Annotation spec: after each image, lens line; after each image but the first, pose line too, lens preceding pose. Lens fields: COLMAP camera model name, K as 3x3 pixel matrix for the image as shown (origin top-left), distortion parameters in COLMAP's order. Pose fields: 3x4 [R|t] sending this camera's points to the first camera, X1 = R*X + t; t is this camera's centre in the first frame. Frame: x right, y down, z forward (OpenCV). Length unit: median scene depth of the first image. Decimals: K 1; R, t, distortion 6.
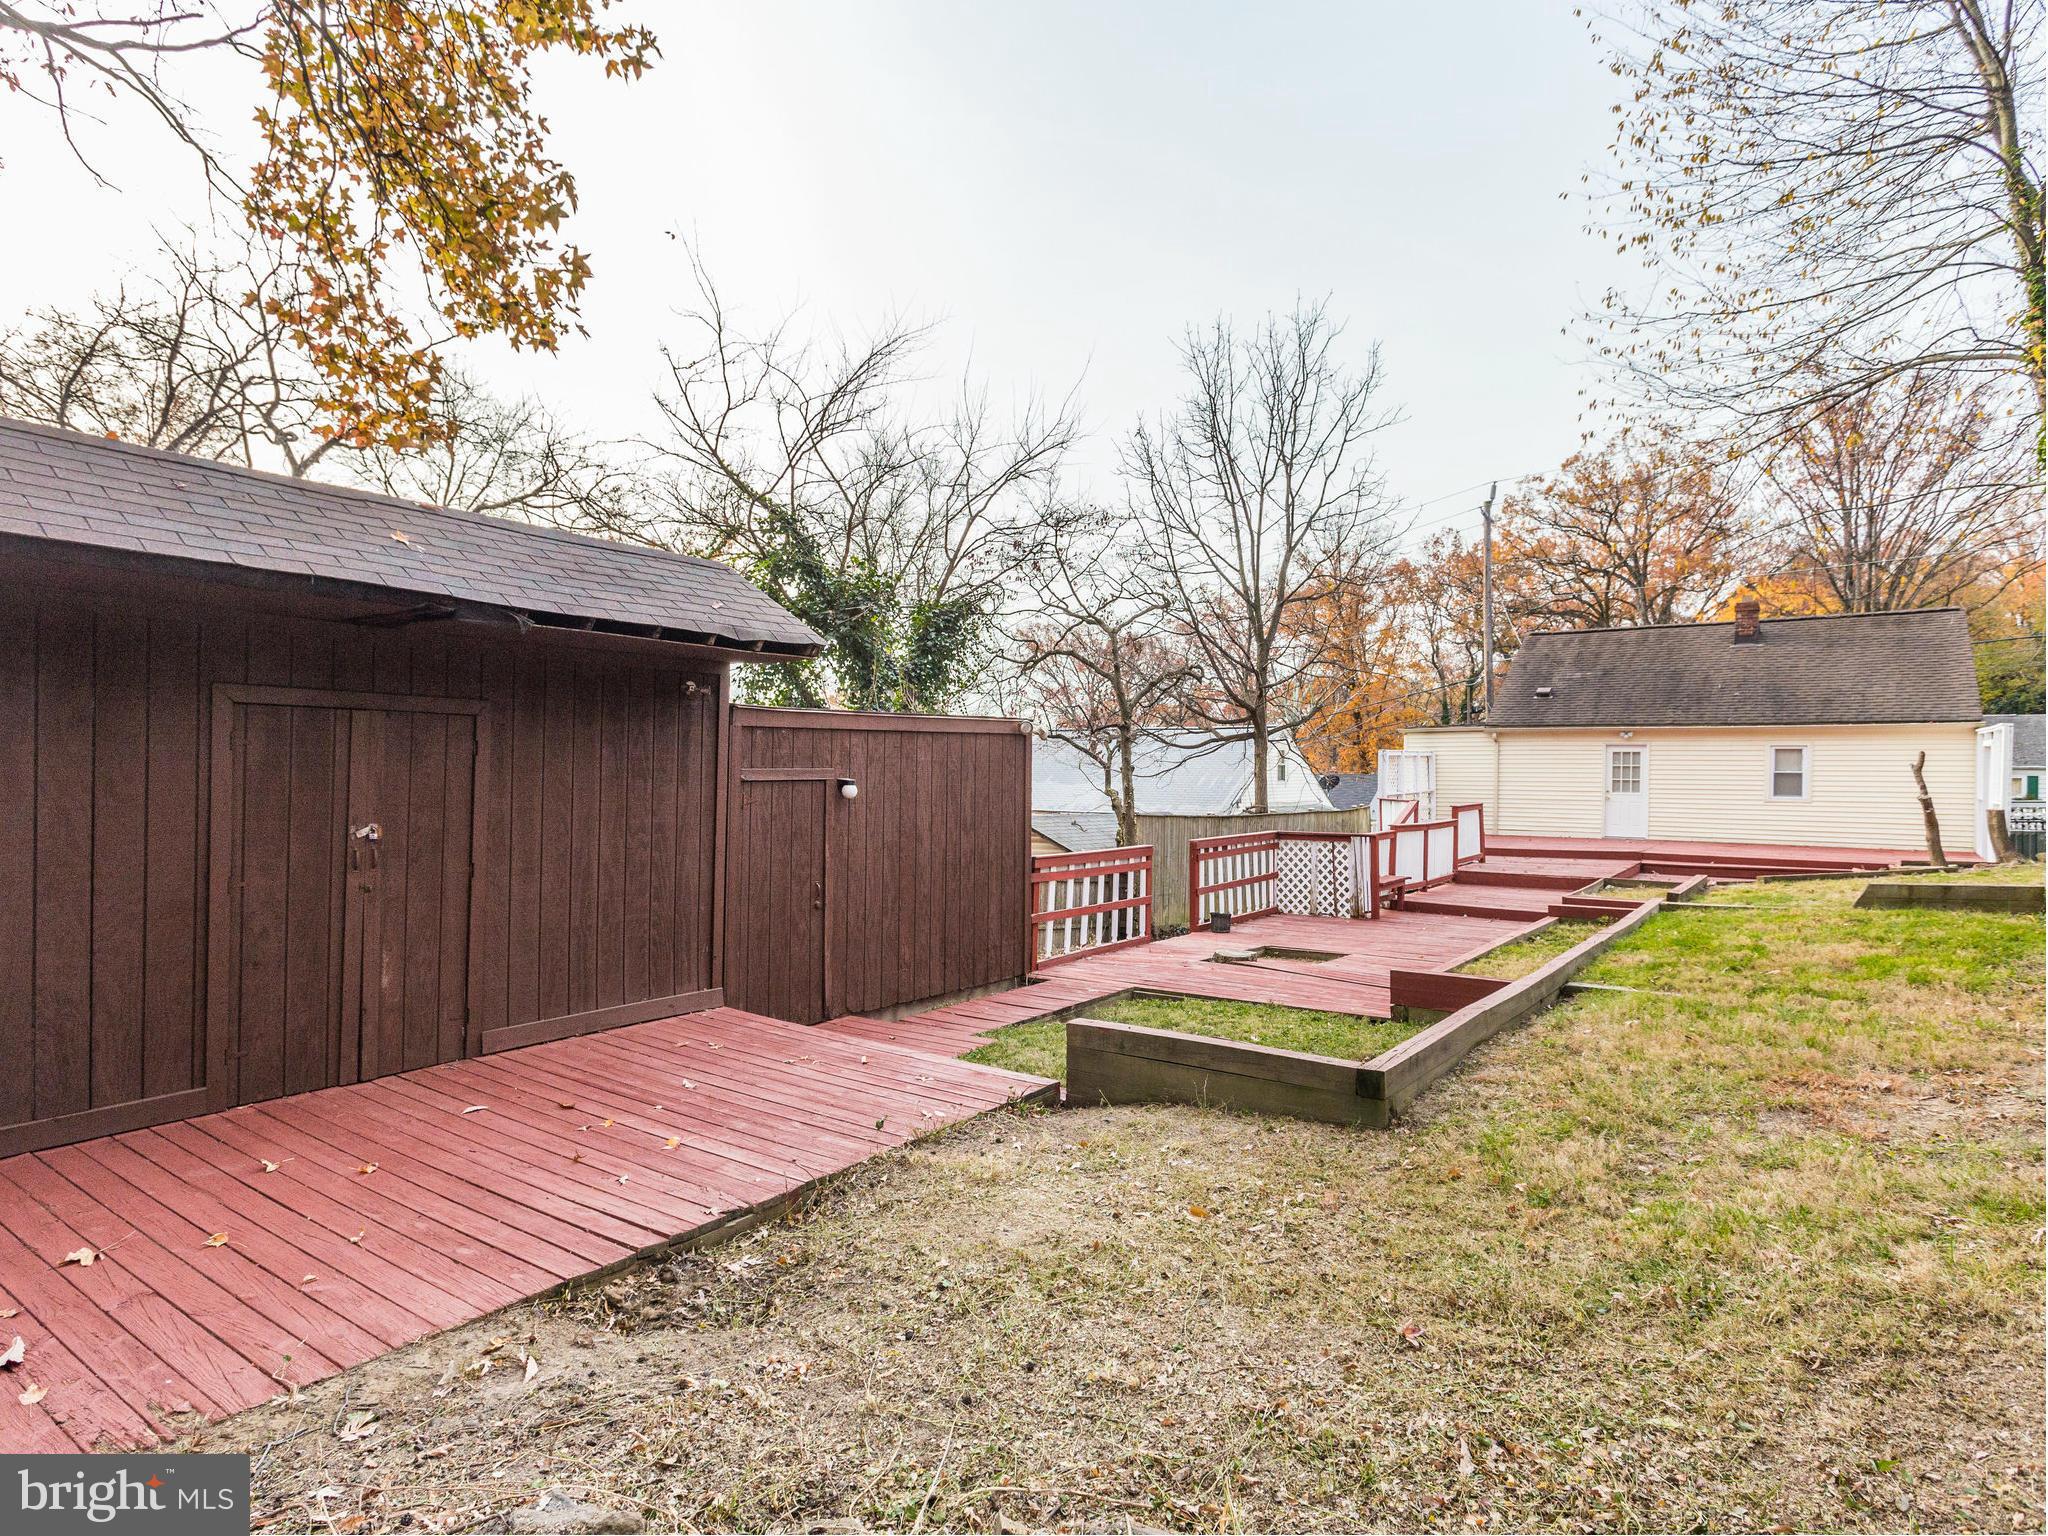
lens RADIAL K [[1103.6, 0, 1031.7], [0, 1103.6, 768.4], [0, 0, 1]] dist [-0.003137, 0.006374]
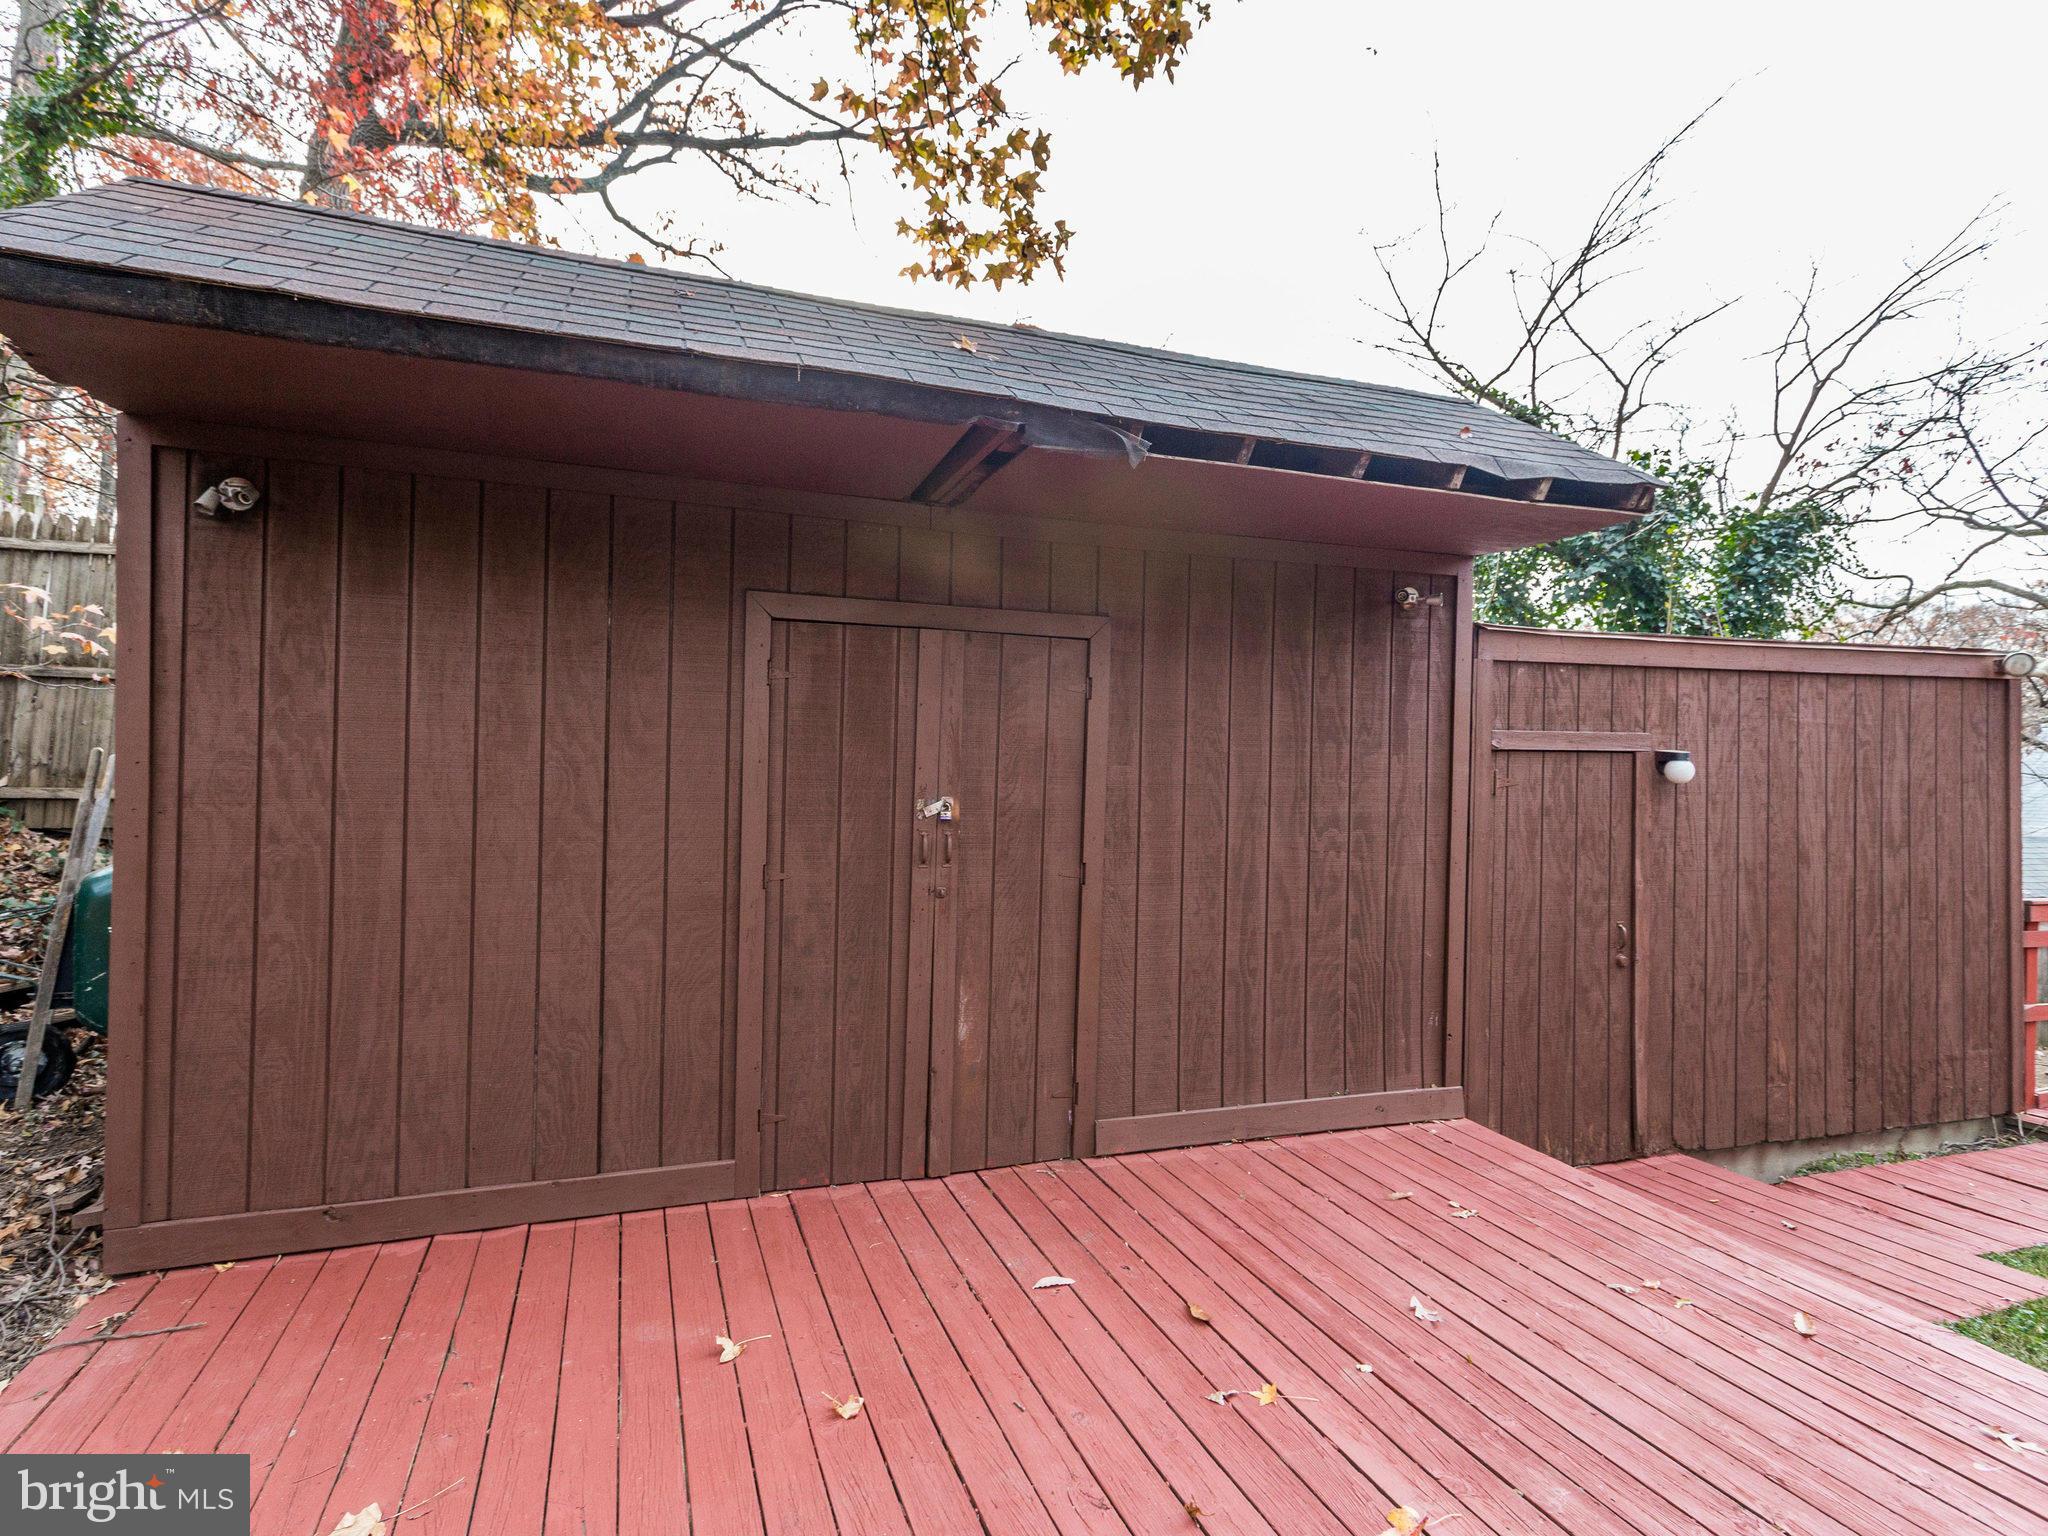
lens RADIAL K [[1103.6, 0, 1031.7], [0, 1103.6, 768.4], [0, 0, 1]] dist [-0.003137, 0.006374]
pose [[0.821364, -0.004313, -0.570388, -0.149938], [-0.003481, 0.999915, -0.012574, 0.036553], [0.570394, 0.012314, 0.821279, 0.425078]]
